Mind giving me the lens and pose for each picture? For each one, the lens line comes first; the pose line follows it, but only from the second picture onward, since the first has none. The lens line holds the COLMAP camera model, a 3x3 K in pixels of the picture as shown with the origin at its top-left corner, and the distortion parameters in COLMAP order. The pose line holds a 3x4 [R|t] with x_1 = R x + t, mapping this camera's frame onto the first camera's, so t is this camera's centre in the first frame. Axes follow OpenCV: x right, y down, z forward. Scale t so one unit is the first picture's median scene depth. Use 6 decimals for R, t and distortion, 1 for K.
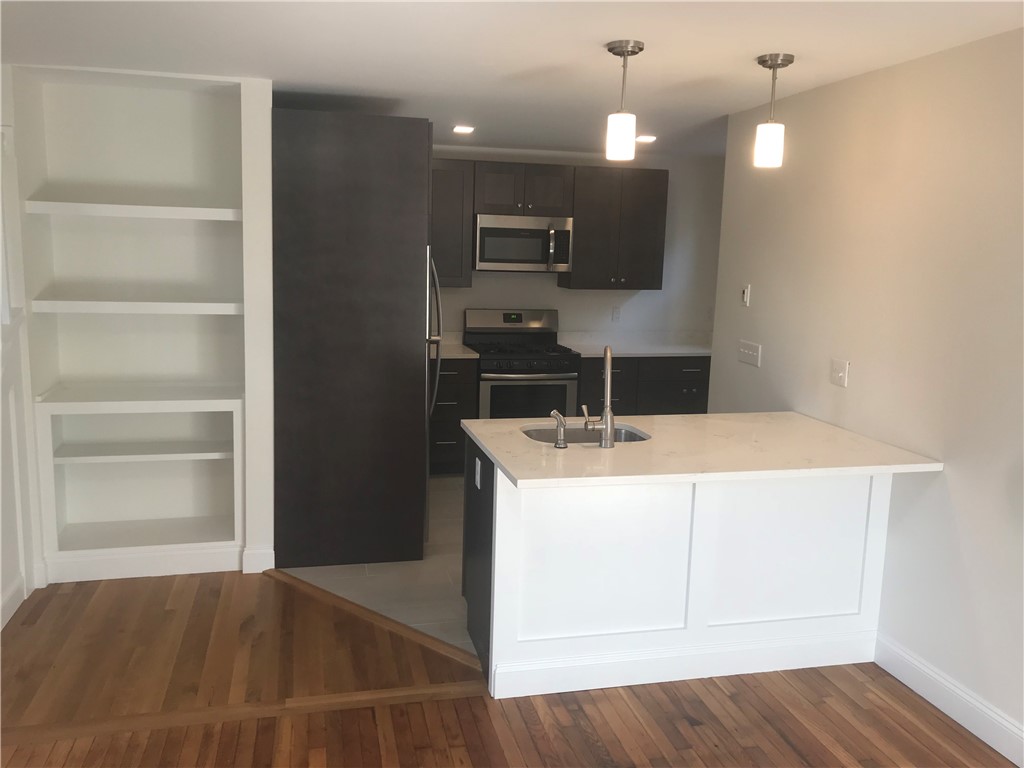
lens RADIAL K [[838.1, 0, 501.3], [0, 838.1, 361.3], [0, 0, 1]] dist [0.026330, -0.027464]
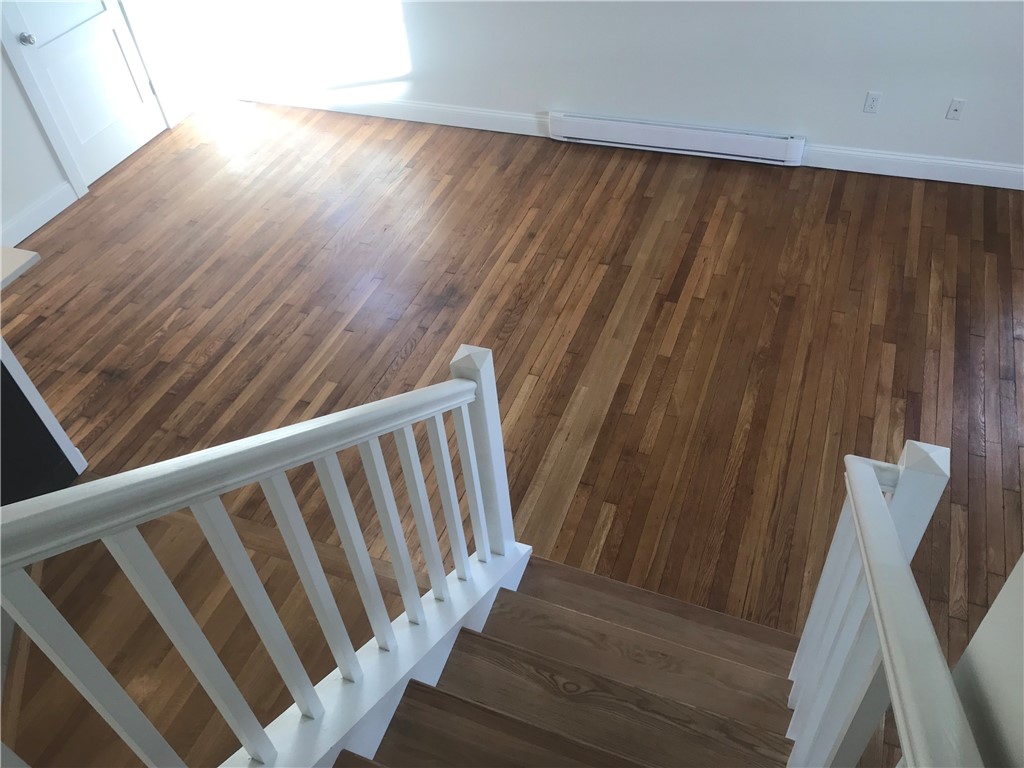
lens RADIAL K [[838.1, 0, 514.4], [0, 838.1, 378.1], [0, 0, 1]] dist [0.026330, -0.027464]
pose [[-0.822660, -0.368298, 0.433114, -0.842701], [0.128087, 0.622160, 0.772341, -0.434729], [-0.553918, 0.690850, -0.464652, 1.011259]]
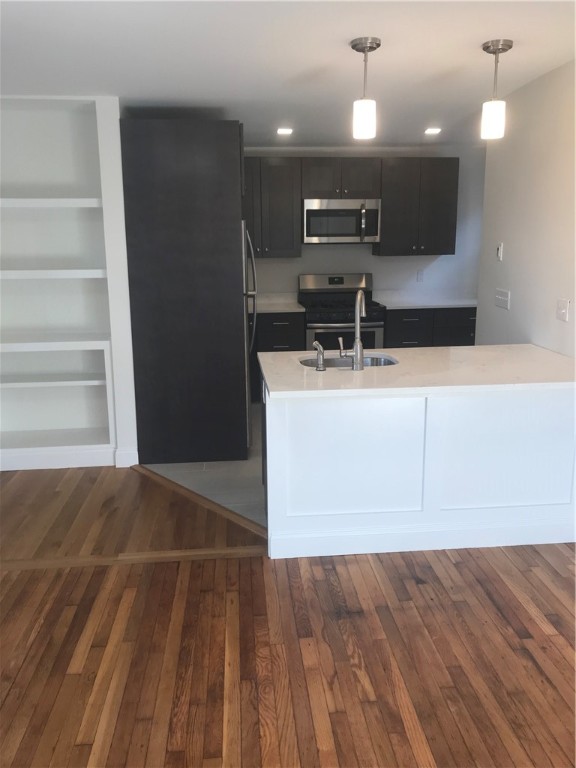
lens RADIAL K [[628.6, 0, 288.4], [0, 628.6, 366.8], [0, 0, 1]] dist [0.026330, -0.027464]
pose [[0.989621, -0.008314, -0.143462, 0.147542], [0.017823, 0.997718, 0.065128, 0.031144], [0.142593, -0.067009, 0.987511, 0.037985]]
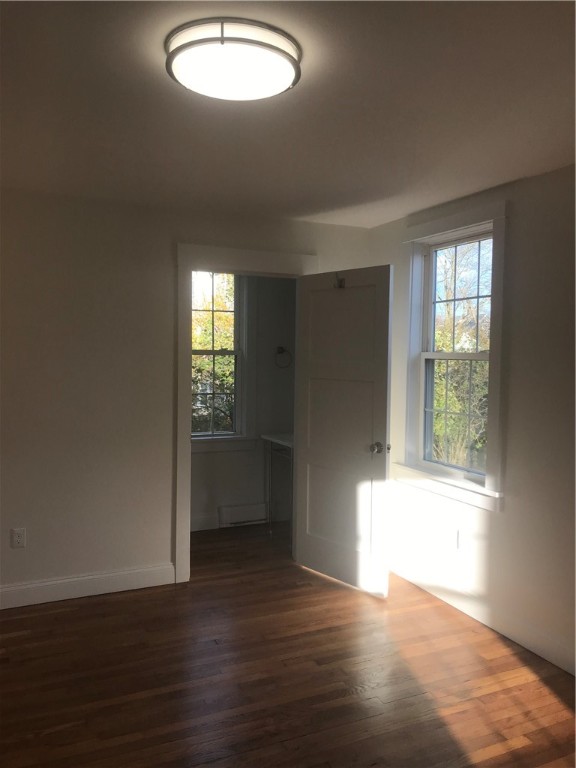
lens RADIAL K [[628.6, 0, 296.3], [0, 628.6, 378.4], [0, 0, 1]] dist [0.026330, -0.027464]
pose [[-0.197871, -0.063382, 0.978177, -0.600739], [0.117407, 0.989191, 0.087845, -0.030483], [-0.973172, 0.132227, -0.188290, 0.483061]]
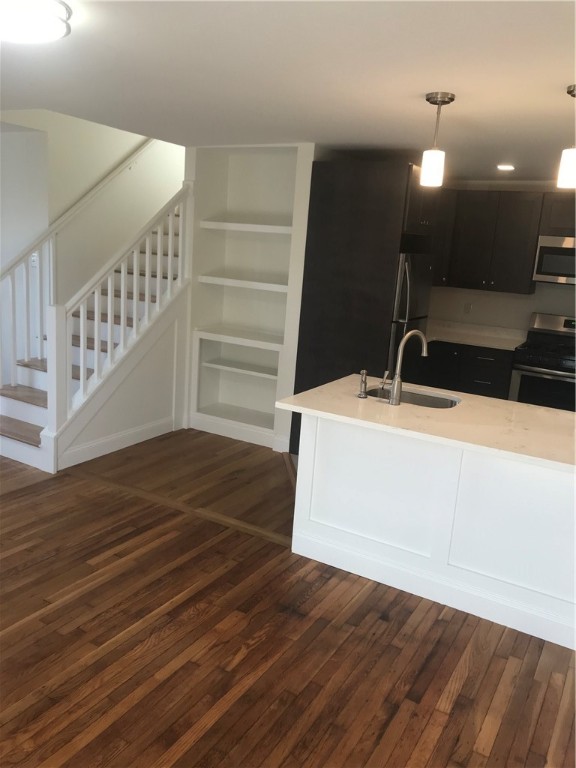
lens RADIAL K [[628.6, 0, 288.8], [0, 628.6, 360.3], [0, 0, 1]] dist [0.026330, -0.027464]
pose [[0.724487, 0.148983, -0.672995, 0.619293], [-0.140936, 0.987753, 0.066942, -0.008701], [0.674726, 0.046351, 0.736611, 0.138569]]
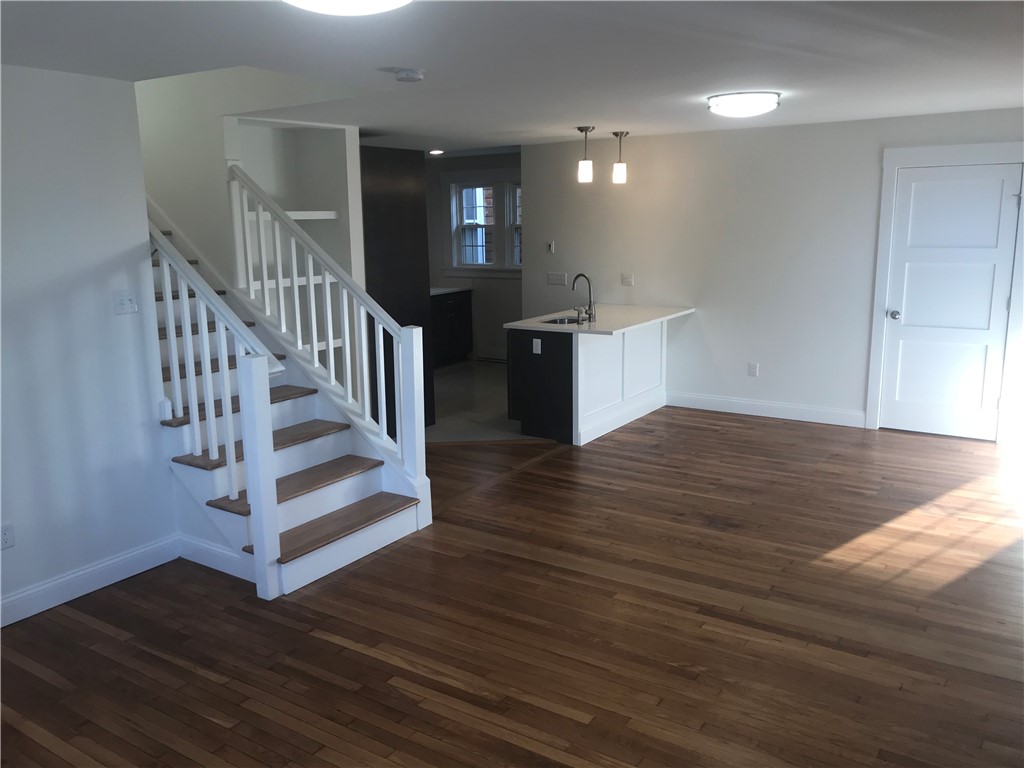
lens RADIAL K [[838.1, 0, 483.1], [0, 838.1, 359.4], [0, 0, 1]] dist [0.026330, -0.027464]
pose [[0.747281, -0.154054, 0.646404, -1.334750], [0.128491, 0.987896, 0.086897, -0.018625], [-0.651967, 0.018121, 0.758031, -0.372219]]
